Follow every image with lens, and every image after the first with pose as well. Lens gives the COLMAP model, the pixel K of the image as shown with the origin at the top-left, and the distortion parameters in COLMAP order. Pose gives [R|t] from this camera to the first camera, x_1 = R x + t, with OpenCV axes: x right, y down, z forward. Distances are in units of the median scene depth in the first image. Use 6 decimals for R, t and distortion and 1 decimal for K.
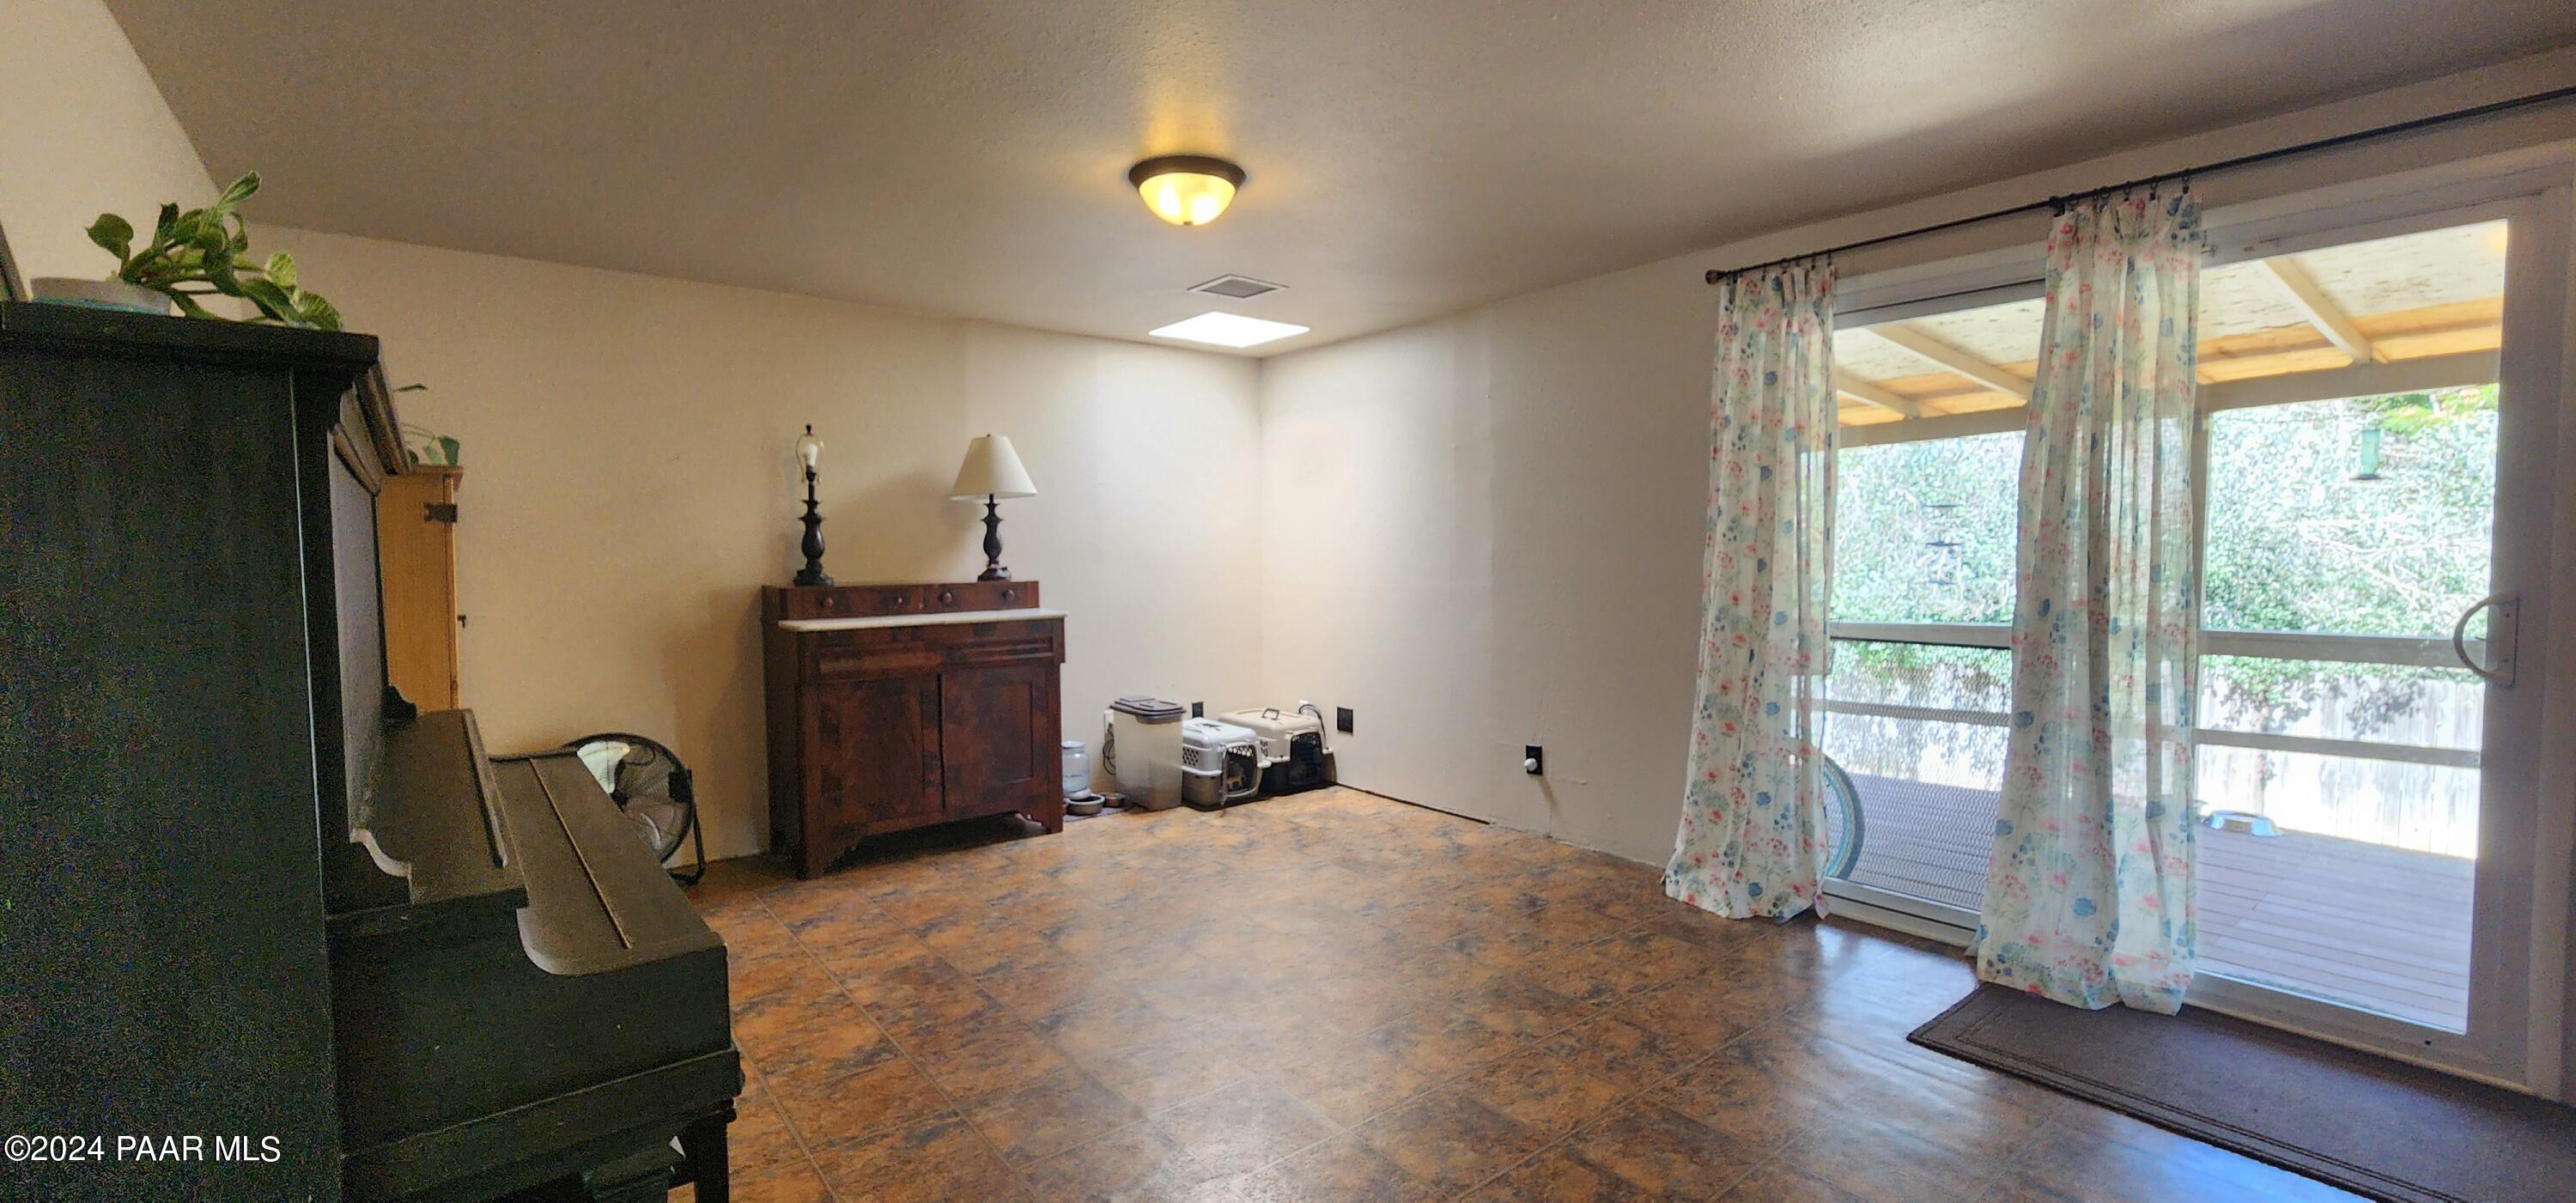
lens RADIAL K [[1064.0, 0, 1278.3], [0, 1064.0, 606.3], [0, 0, 1]] dist [0.003016, -0.000326]
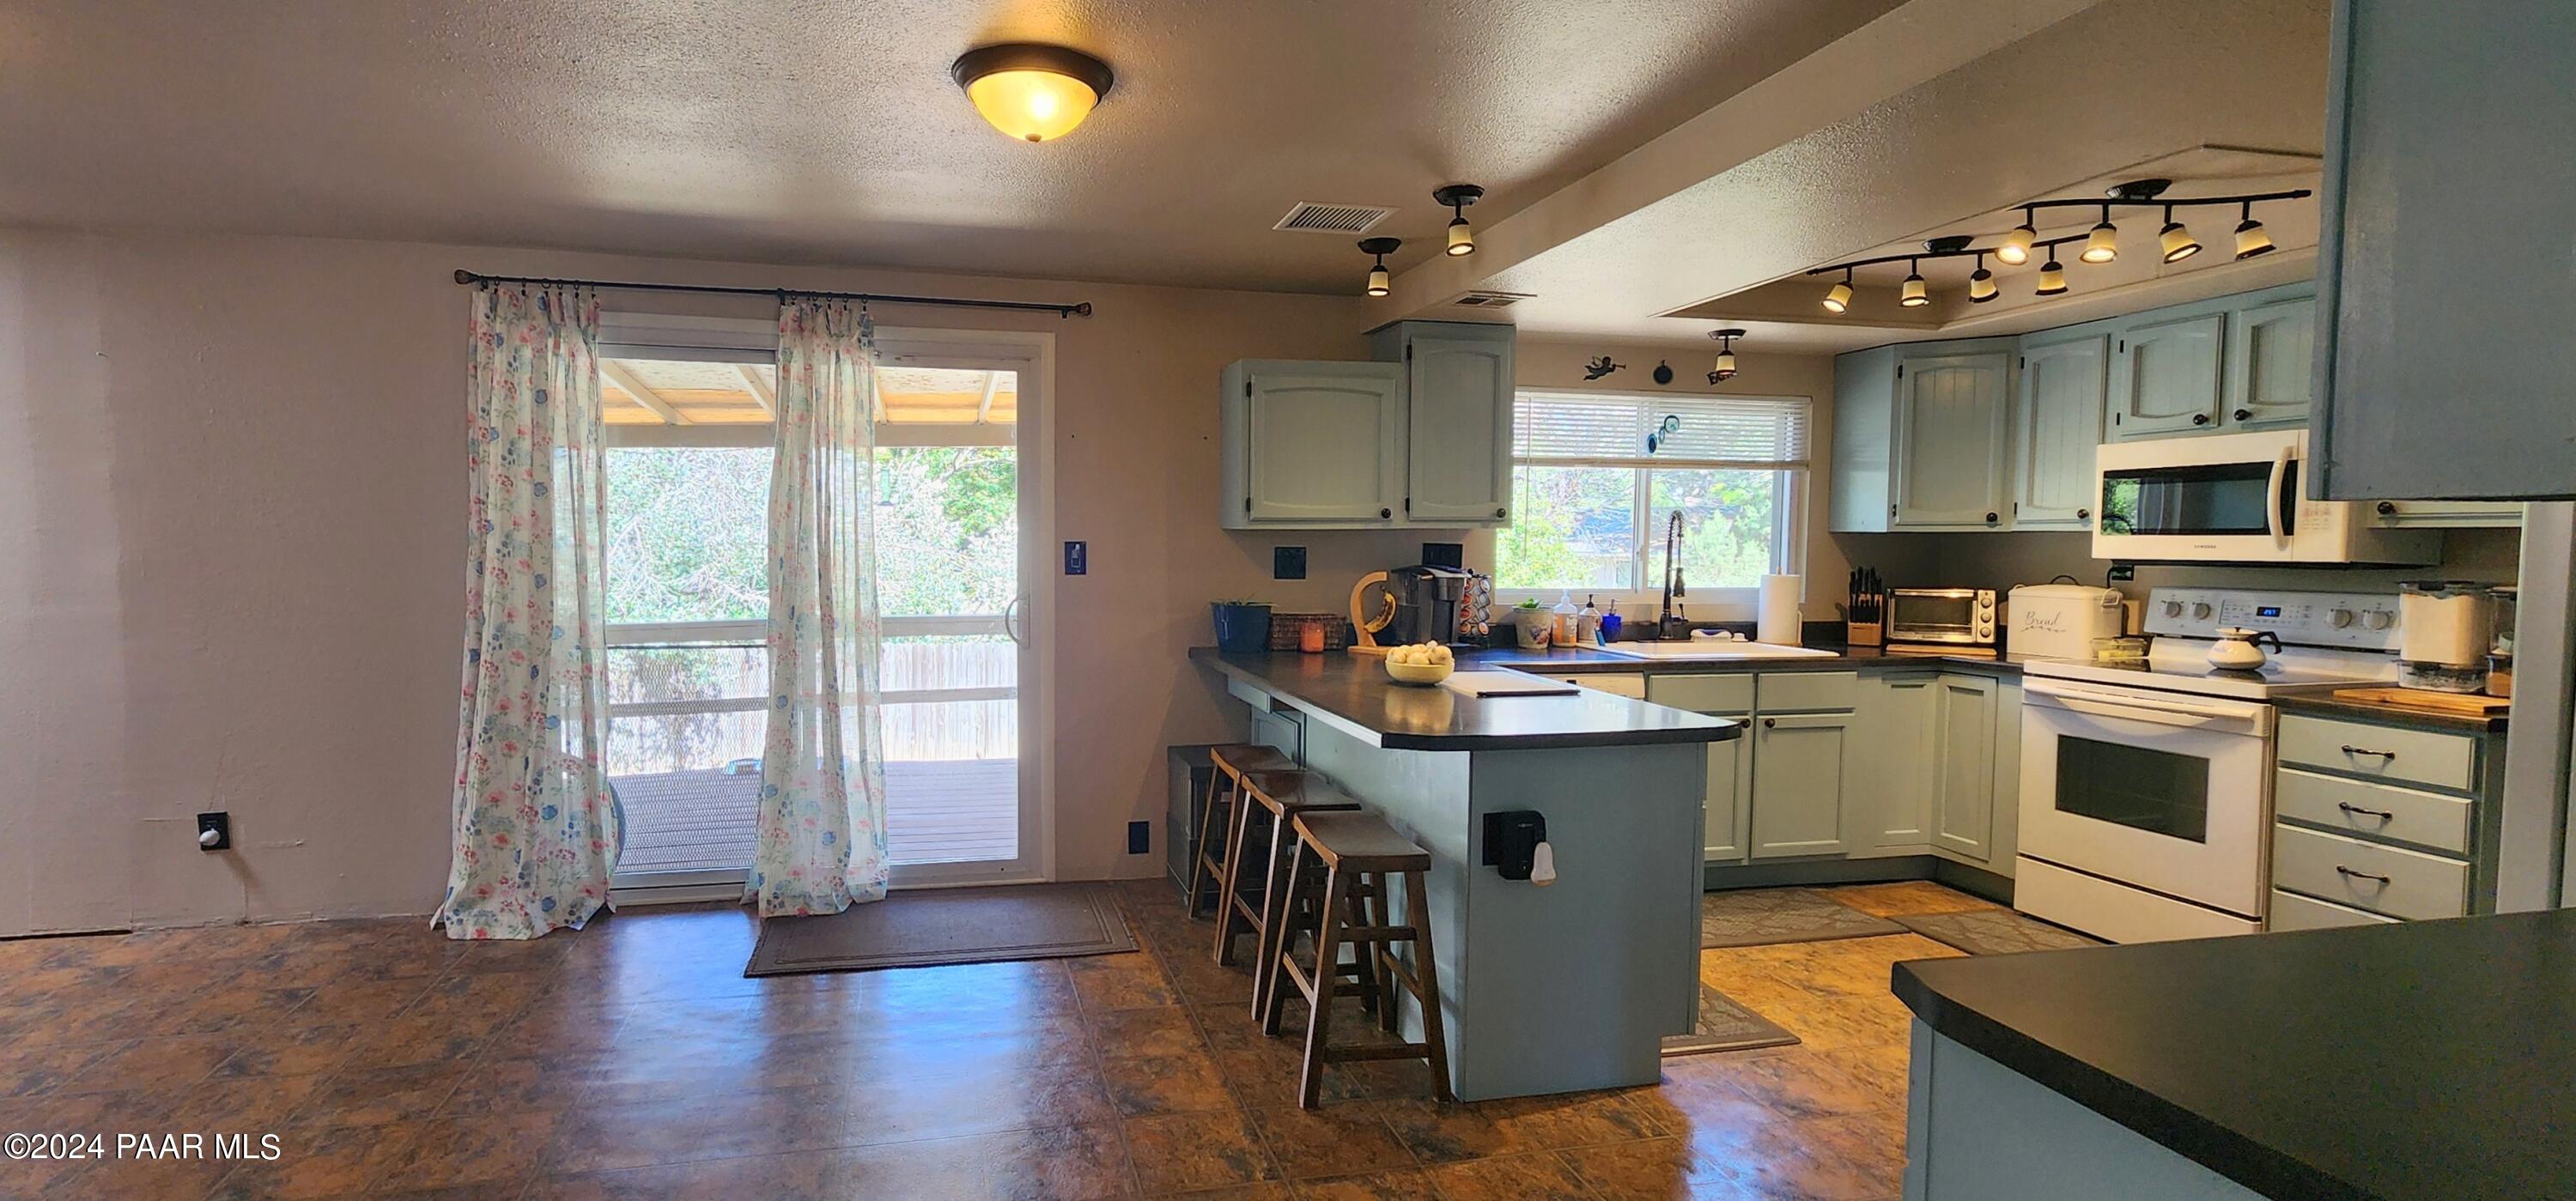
lens RADIAL K [[1150.8, 0, 1187.3], [0, 1150.8, 596.7], [0, 0, 1]] dist [-0.005328, 0.000921]
pose [[0.437748, -0.037261, 0.898325, -0.245658], [0.039205, 0.998982, 0.022331, -0.023353], [-0.898243, 0.025443, 0.438763, -0.021889]]
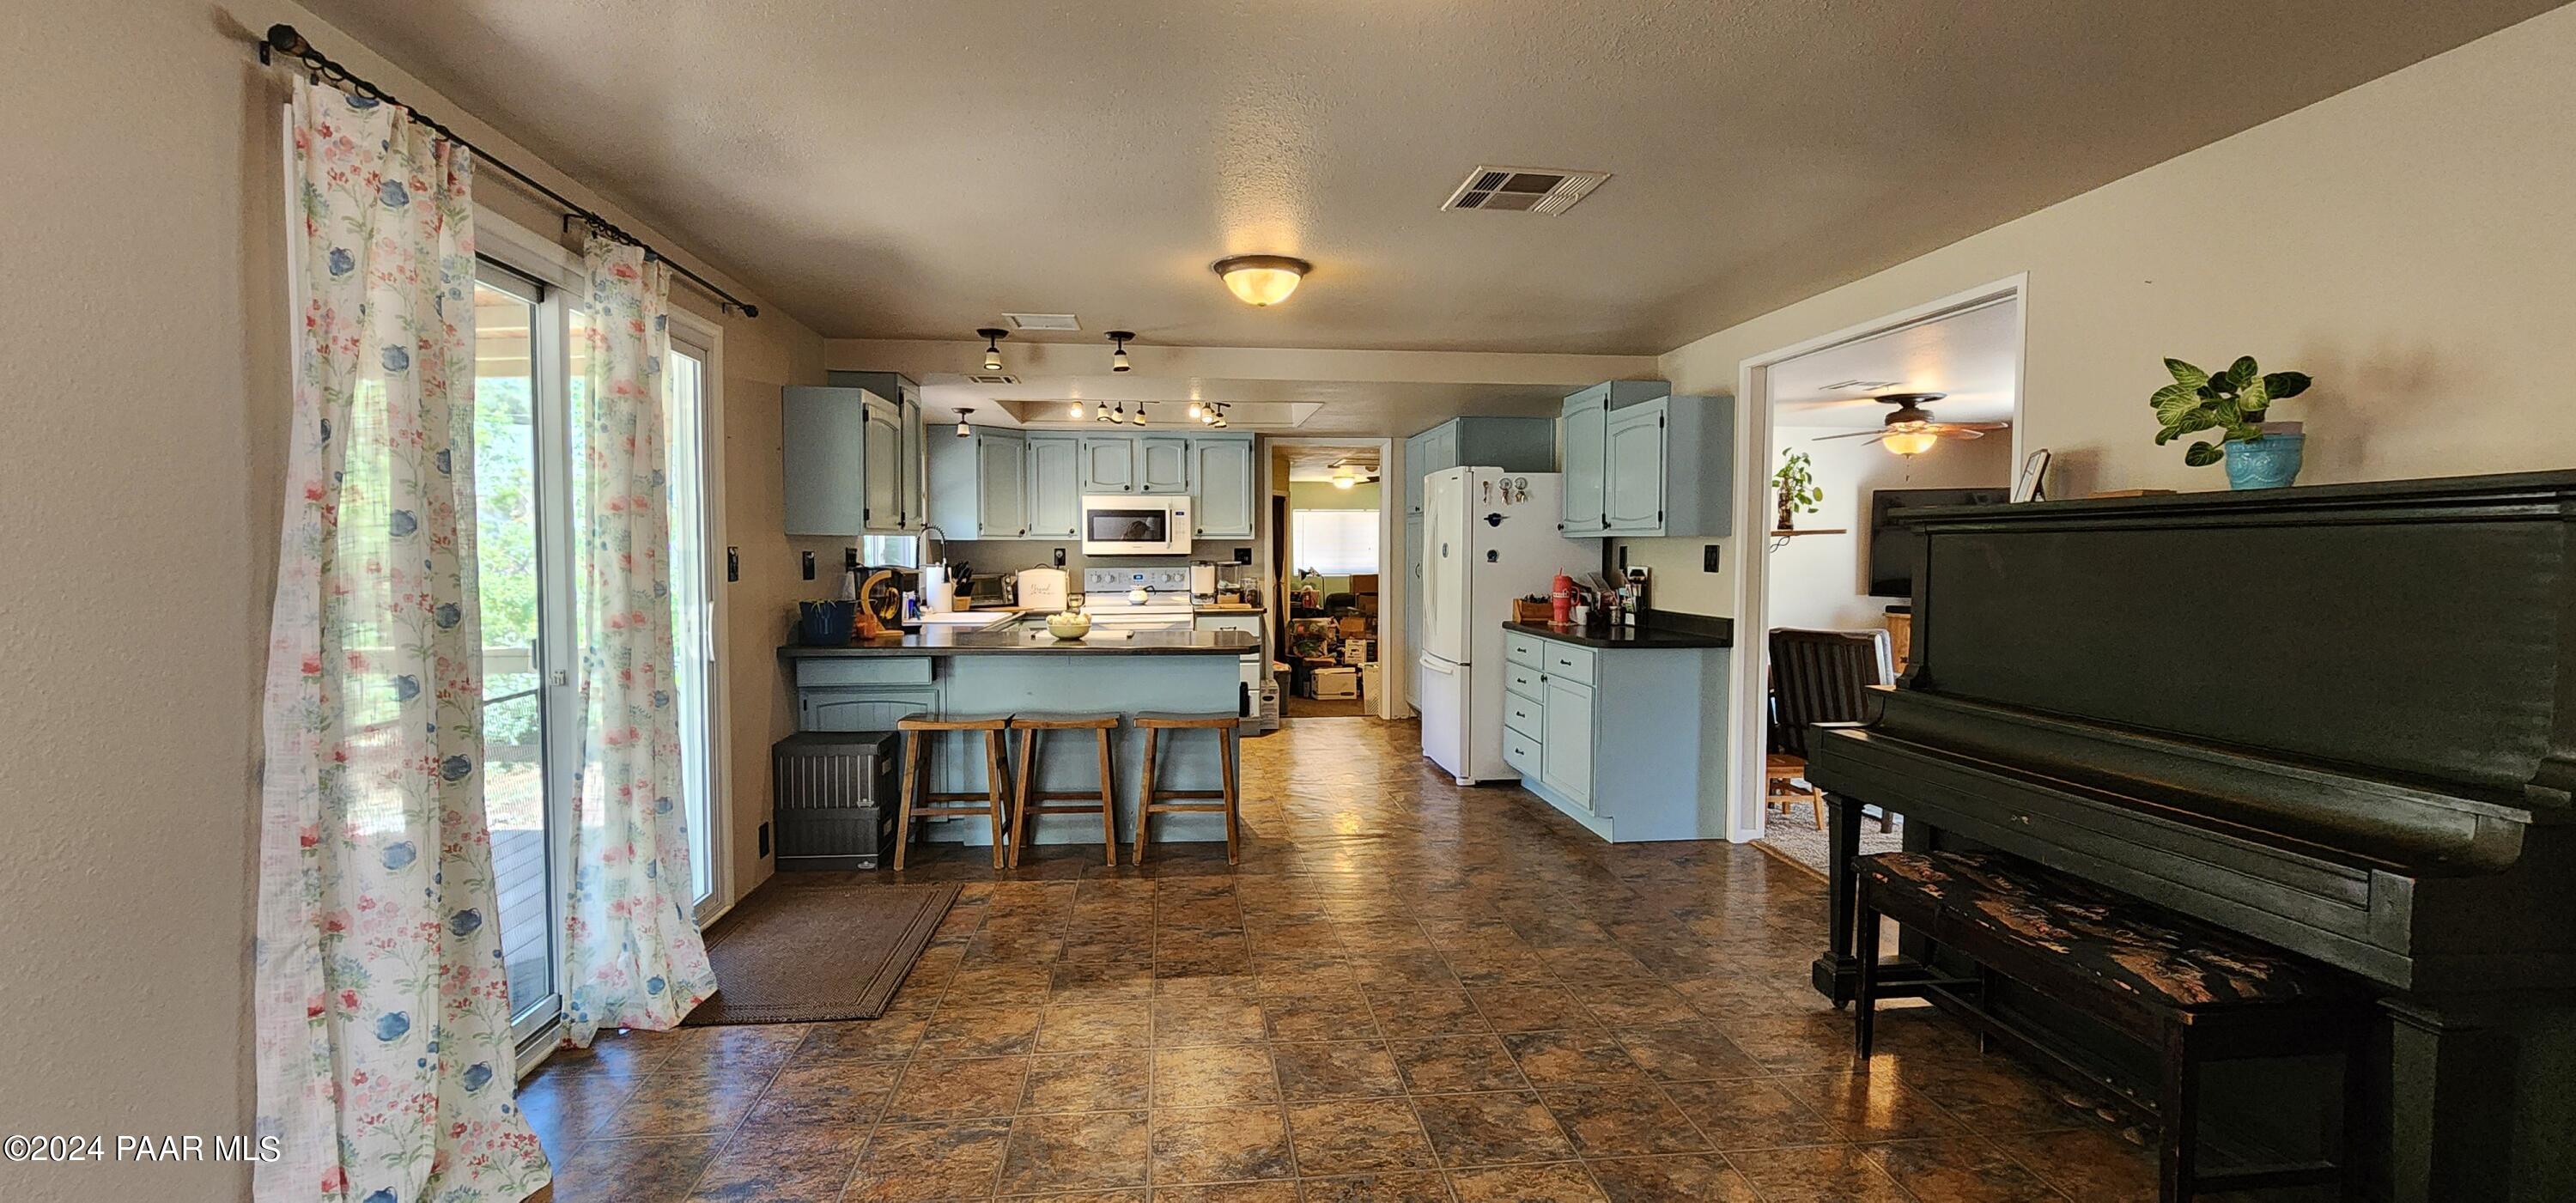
lens RADIAL K [[1064.0, 0, 1286.3], [0, 1064.0, 599.3], [0, 0, 1]] dist [0.003016, -0.000326]
pose [[-0.851141, -0.017300, 0.524653, -0.246499], [0.033890, 0.995561, 0.087807, -0.081572], [-0.523843, 0.092517, -0.846776, 1.217446]]
